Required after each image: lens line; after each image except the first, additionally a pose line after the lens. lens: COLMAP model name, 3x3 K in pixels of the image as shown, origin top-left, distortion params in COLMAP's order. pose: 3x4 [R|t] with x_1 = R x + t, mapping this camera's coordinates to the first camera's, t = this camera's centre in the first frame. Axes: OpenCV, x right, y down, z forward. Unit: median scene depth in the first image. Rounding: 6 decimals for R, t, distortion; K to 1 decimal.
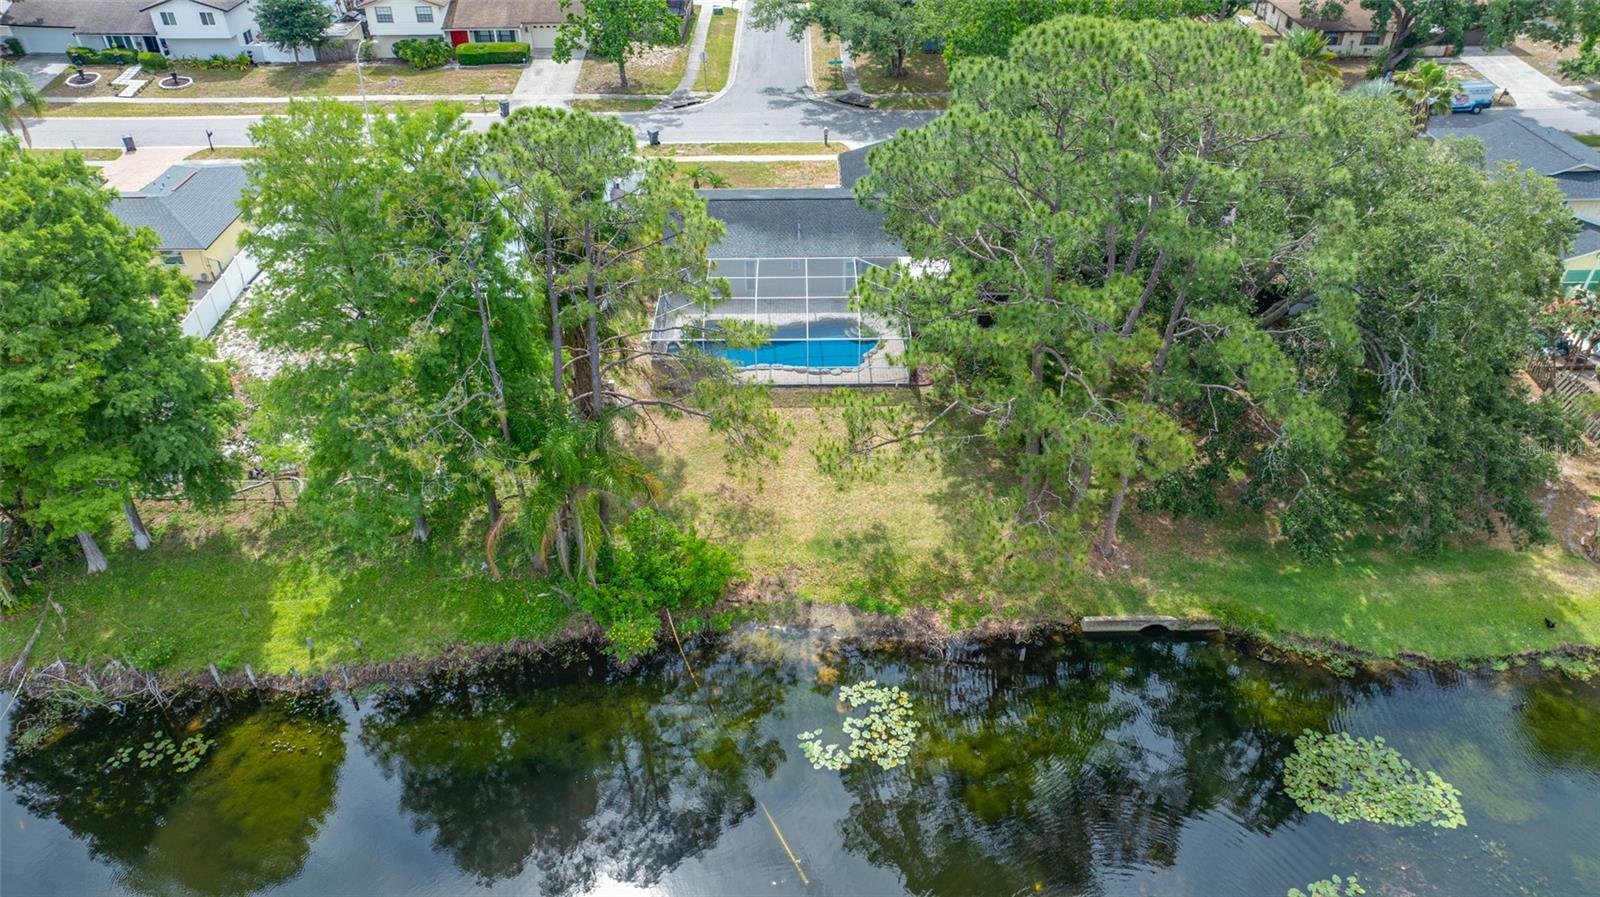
lens RADIAL K [[1135.3, 0, 795.8], [0, 1135.3, 456.7], [0, 0, 1]] dist [-0.027159, 0.029558]
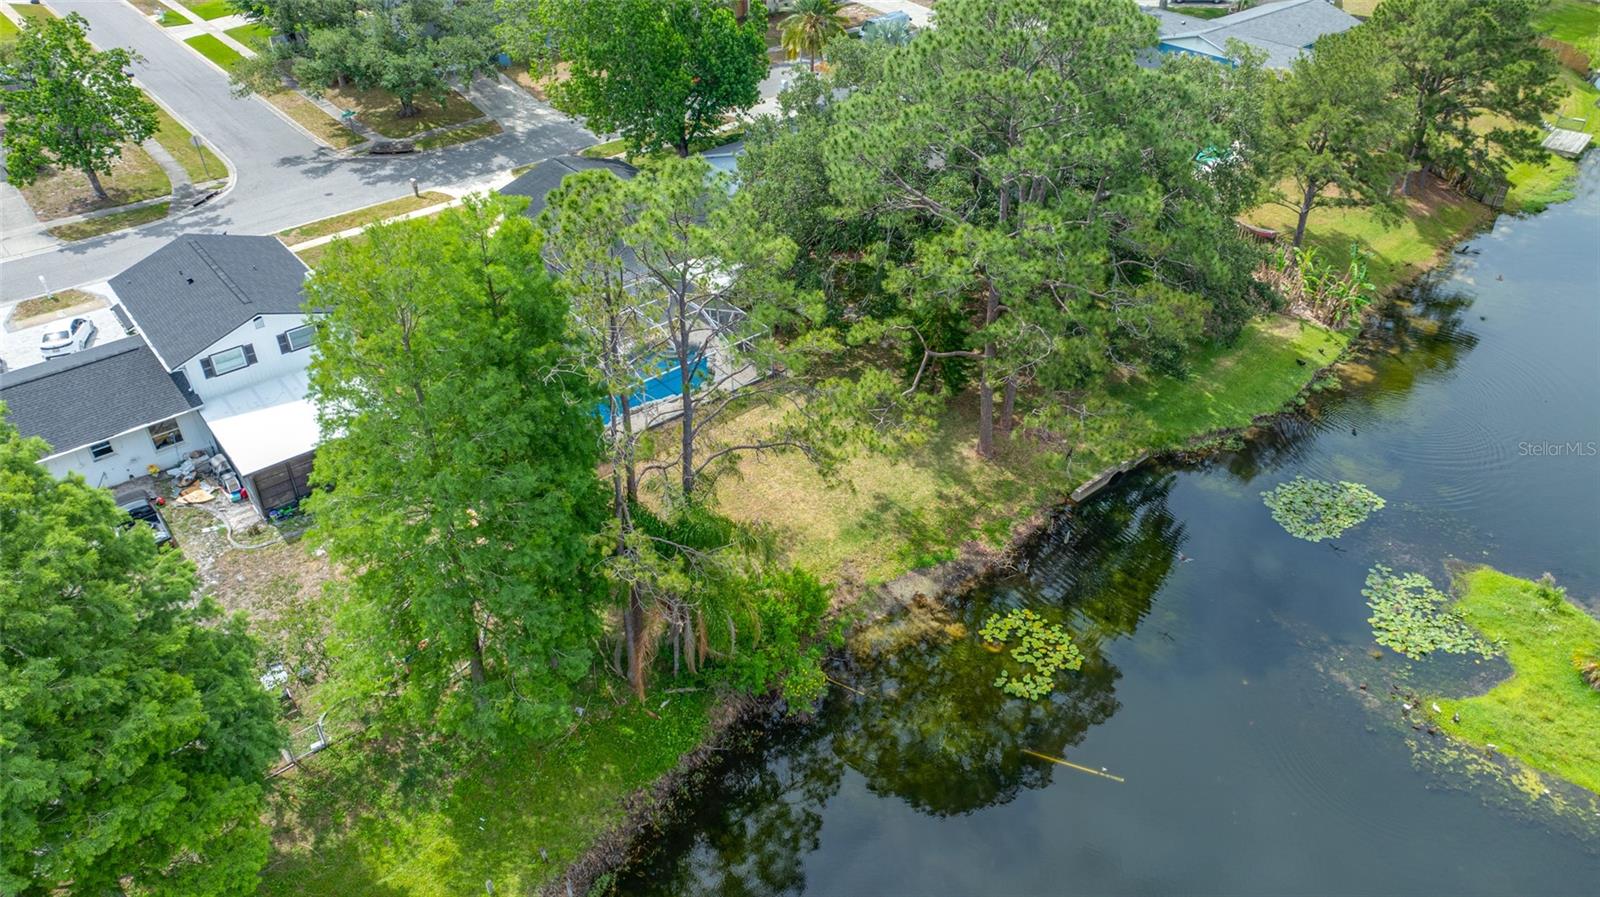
lens RADIAL K [[1135.3, 0, 799.2], [0, 1135.3, 440.3], [0, 0, 1]] dist [-0.027159, 0.029558]
pose [[0.767802, -0.365071, 0.526501, -0.514392], [0.372658, 0.922937, 0.096506, -0.114500], [-0.521159, 0.122108, 0.844679, 0.142373]]
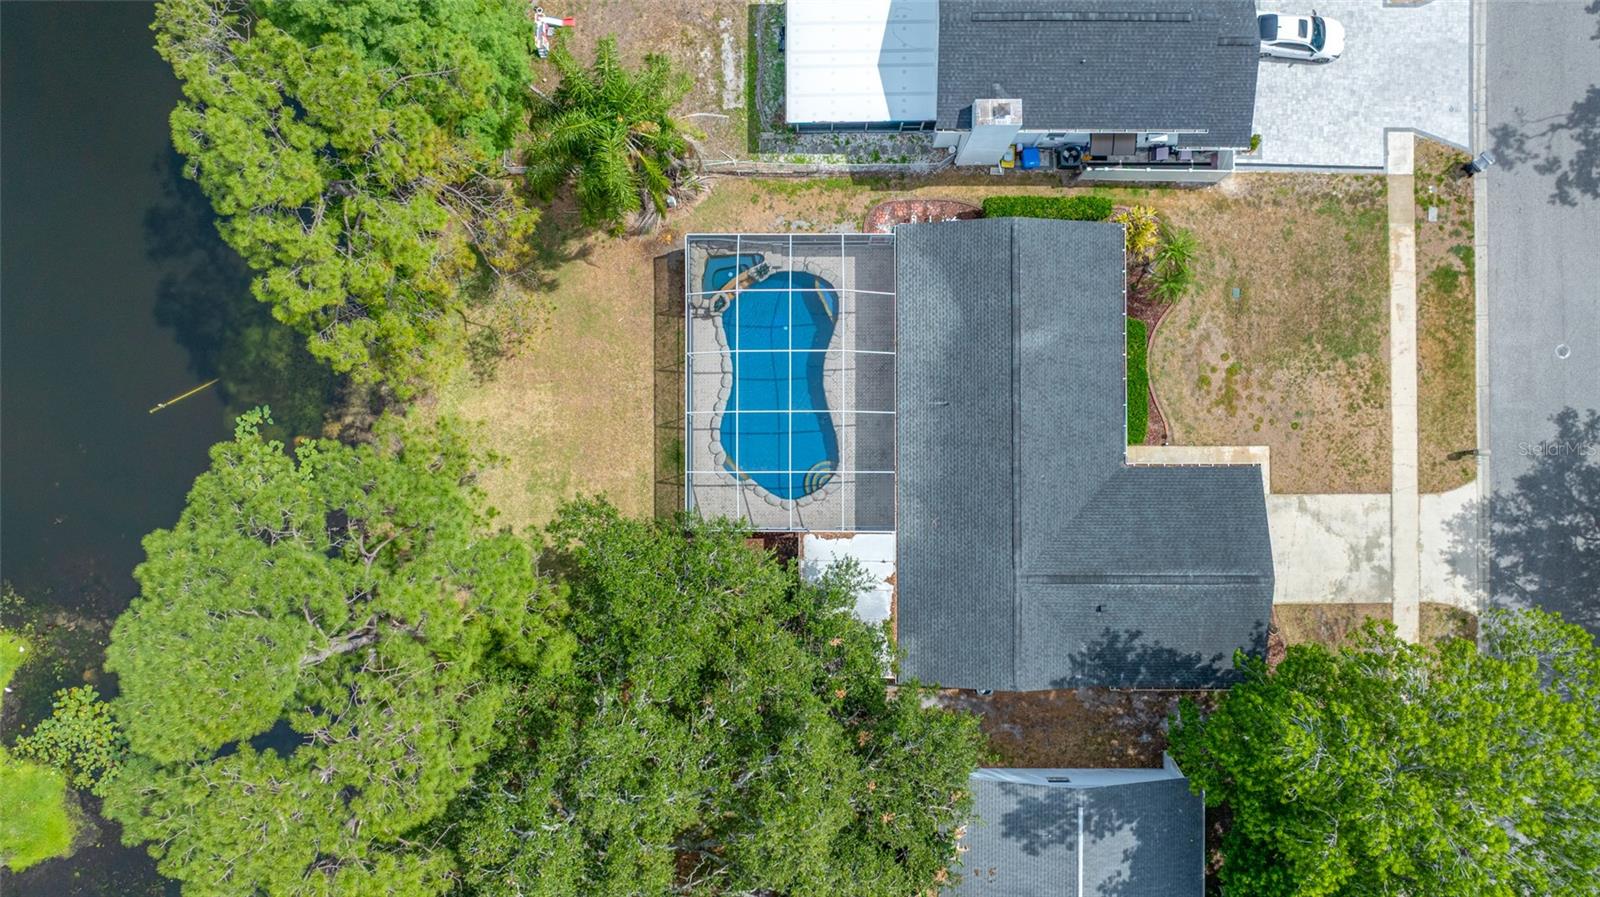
lens RADIAL K [[1135.3, 0, 798.6], [0, 1135.3, 446.7], [0, 0, 1]] dist [-0.027159, 0.029558]
pose [[0.004150, 0.999601, -0.027941, 0.075057], [-0.572716, 0.025281, 0.819364, -1.008667], [0.819744, 0.012601, 0.572592, 0.628323]]
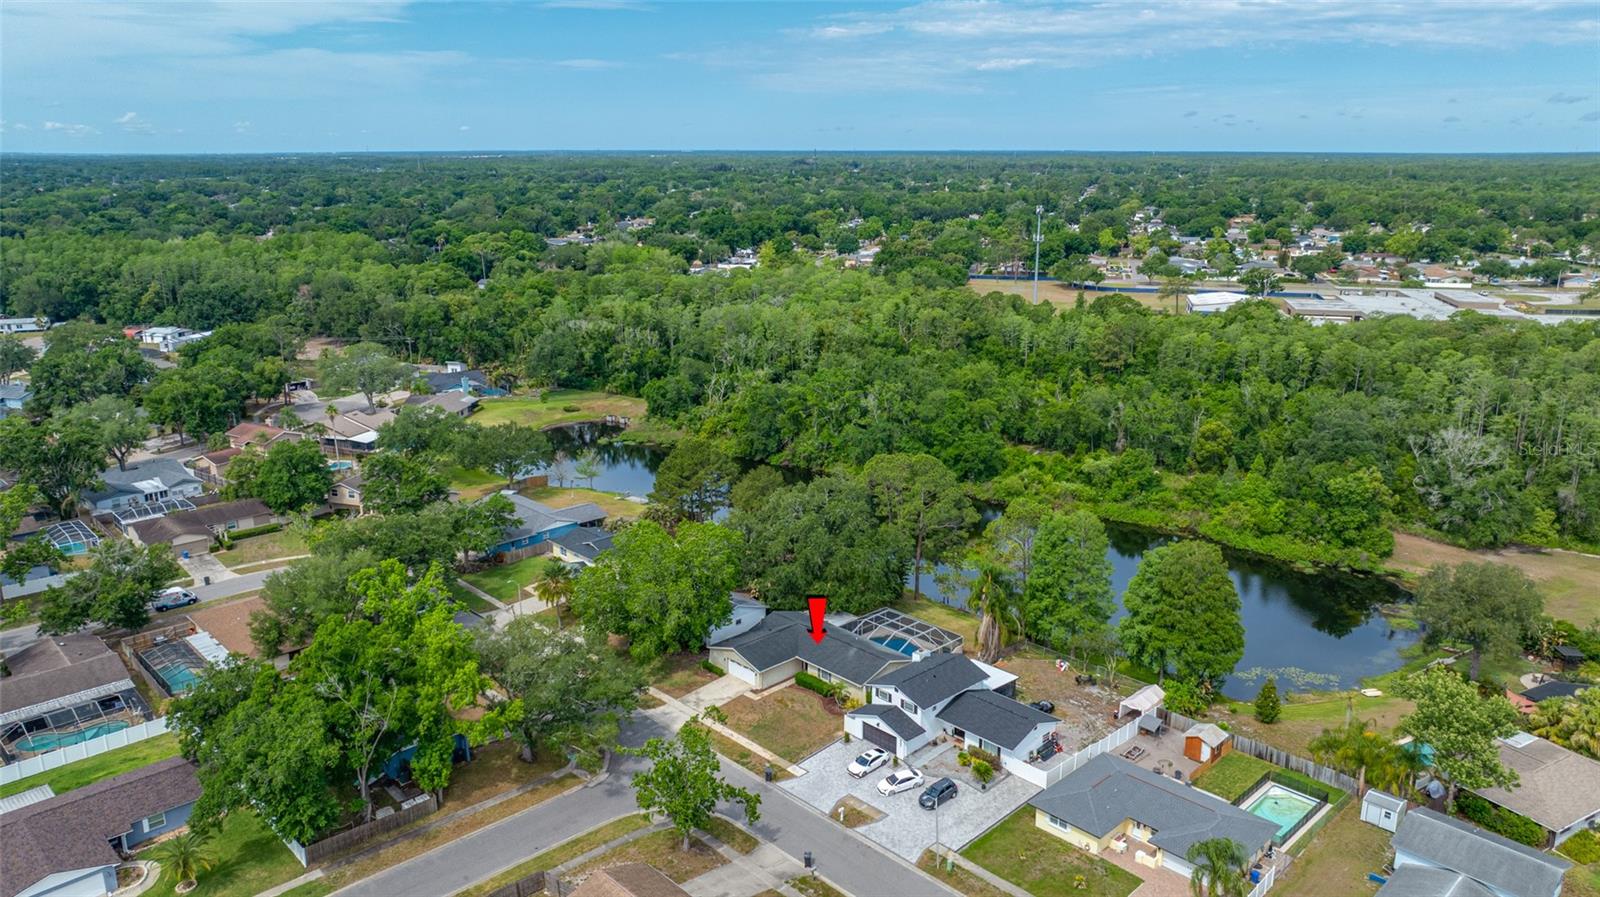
lens RADIAL K [[1135.3, 0, 798.0], [0, 1135.3, 458.4], [0, 0, 1]] dist [-0.027159, 0.029558]
pose [[-0.692302, -0.189597, 0.696255, -1.824059], [0.412876, 0.687252, 0.597677, -2.375005], [-0.591820, 0.701240, -0.397506, 2.244134]]
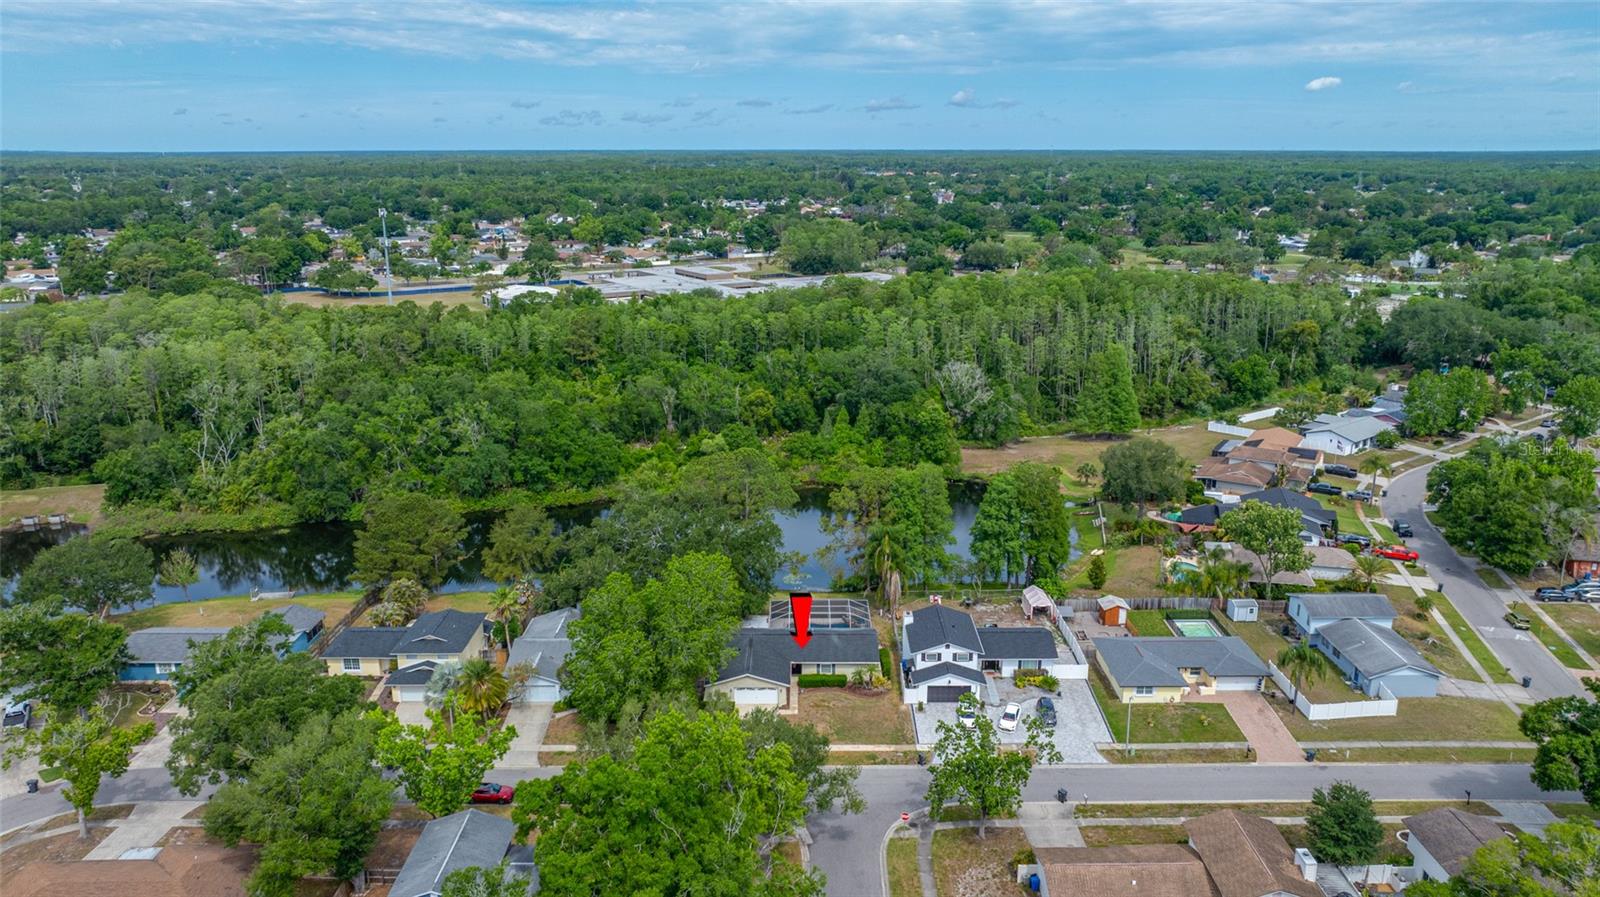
lens RADIAL K [[1135.3, 0, 799.4], [0, 1135.3, 455.0], [0, 0, 1]] dist [-0.027159, 0.029558]
pose [[-0.999997, 0.001882, -0.001224, 0.044084], [0.000271, 0.642272, 0.766477, -2.818624], [0.002229, 0.766474, -0.642271, 2.875749]]
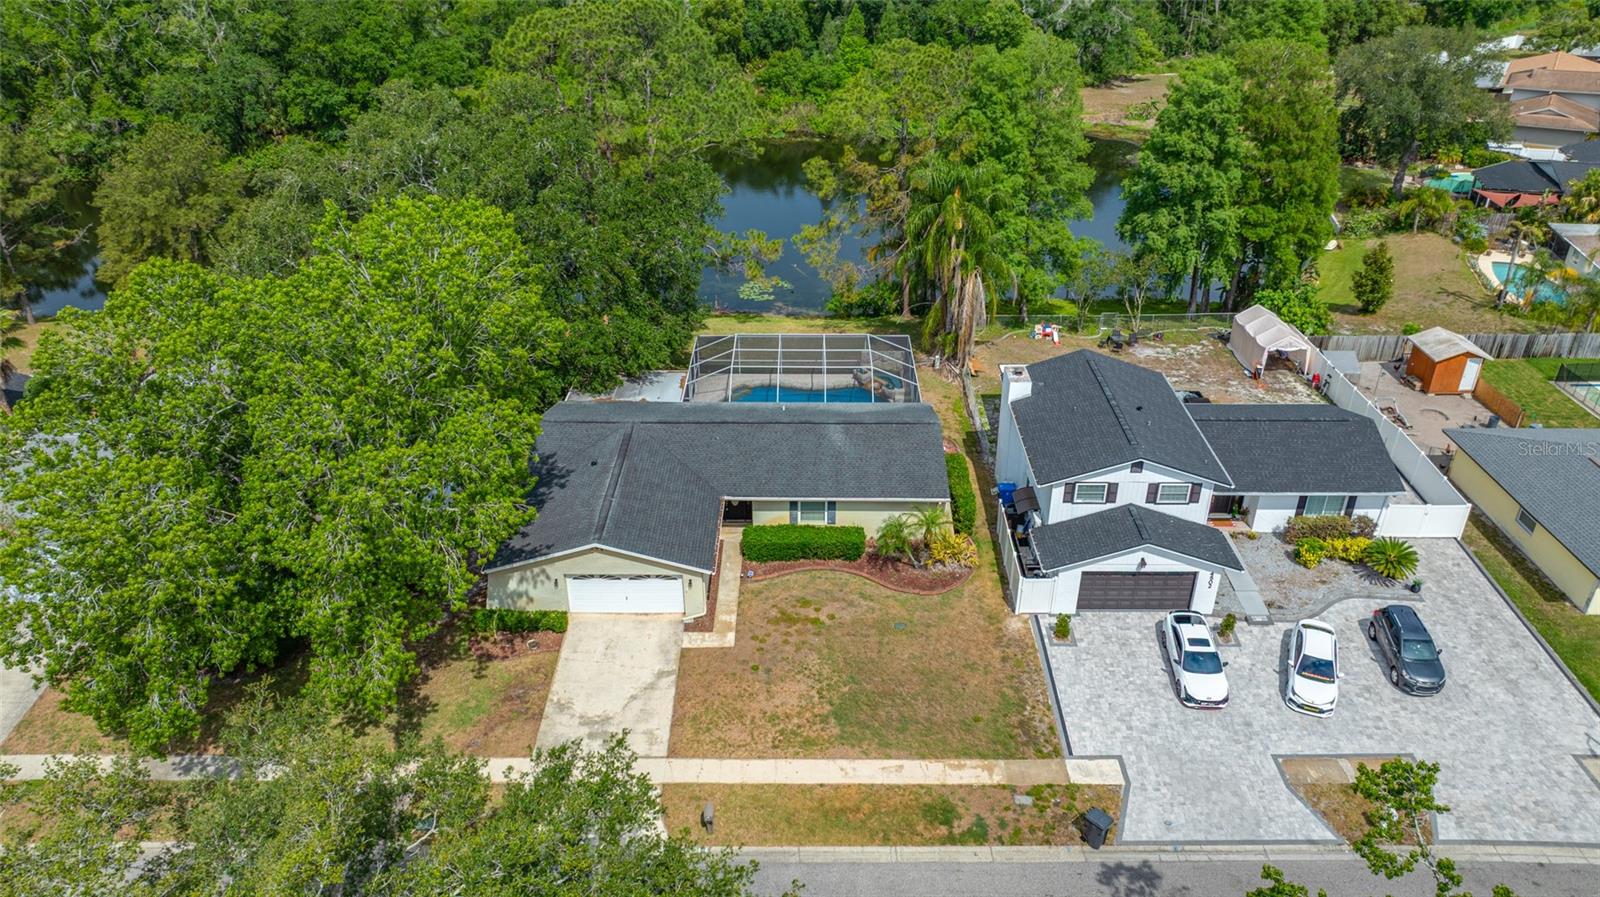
lens RADIAL K [[1135.3, 0, 808.0], [0, 1135.3, 455.0], [0, 0, 1]] dist [-0.027159, 0.029558]
pose [[-0.999986, -0.001367, -0.005161, -0.014046], [-0.005240, 0.436565, 0.899658, -1.345352], [0.001023, 0.899672, -0.436565, 1.908525]]
